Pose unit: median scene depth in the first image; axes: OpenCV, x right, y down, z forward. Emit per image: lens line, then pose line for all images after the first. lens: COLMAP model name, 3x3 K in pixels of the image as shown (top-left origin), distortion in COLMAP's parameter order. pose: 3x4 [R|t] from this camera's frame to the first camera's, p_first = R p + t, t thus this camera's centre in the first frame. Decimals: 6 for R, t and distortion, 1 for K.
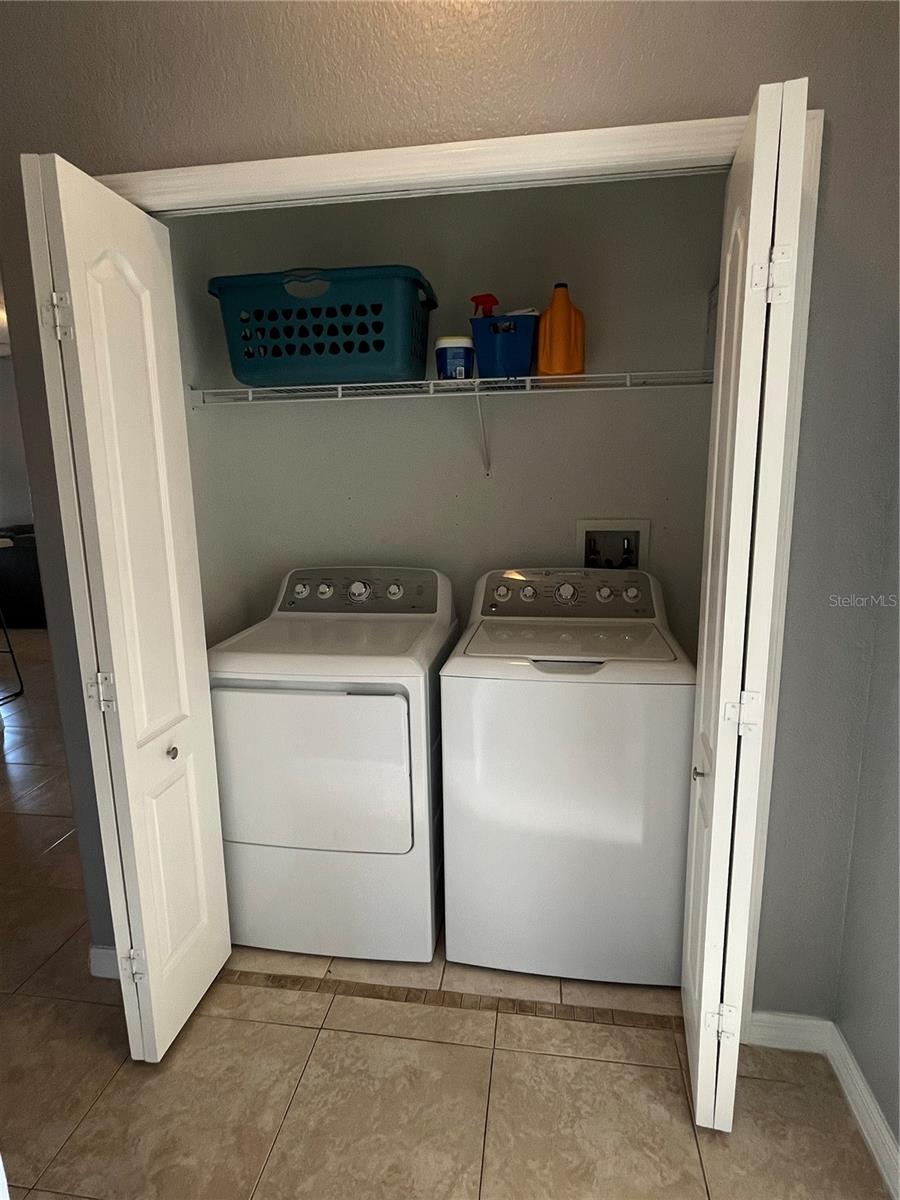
lens RADIAL K [[645.7, 0, 454.7], [0, 645.7, 596.3], [0, 0, 1]] dist [-0.003422, 0.005502]
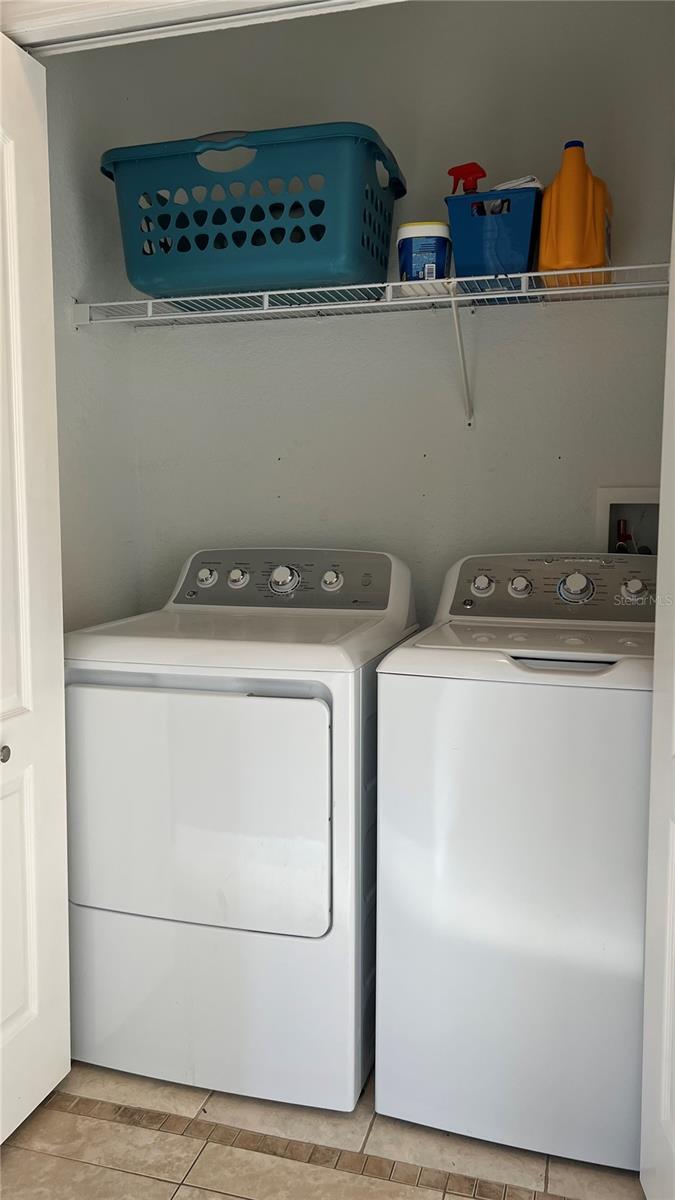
lens RADIAL K [[899.6, 0, 340.8], [0, 899.6, 597.6], [0, 0, 1]] dist [0.050435, -0.051194]
pose [[0.991234, 0.032641, -0.128026, 0.053561], [-0.043205, 0.995807, -0.080627, 0.107346], [0.124857, 0.085452, 0.988488, 0.017604]]
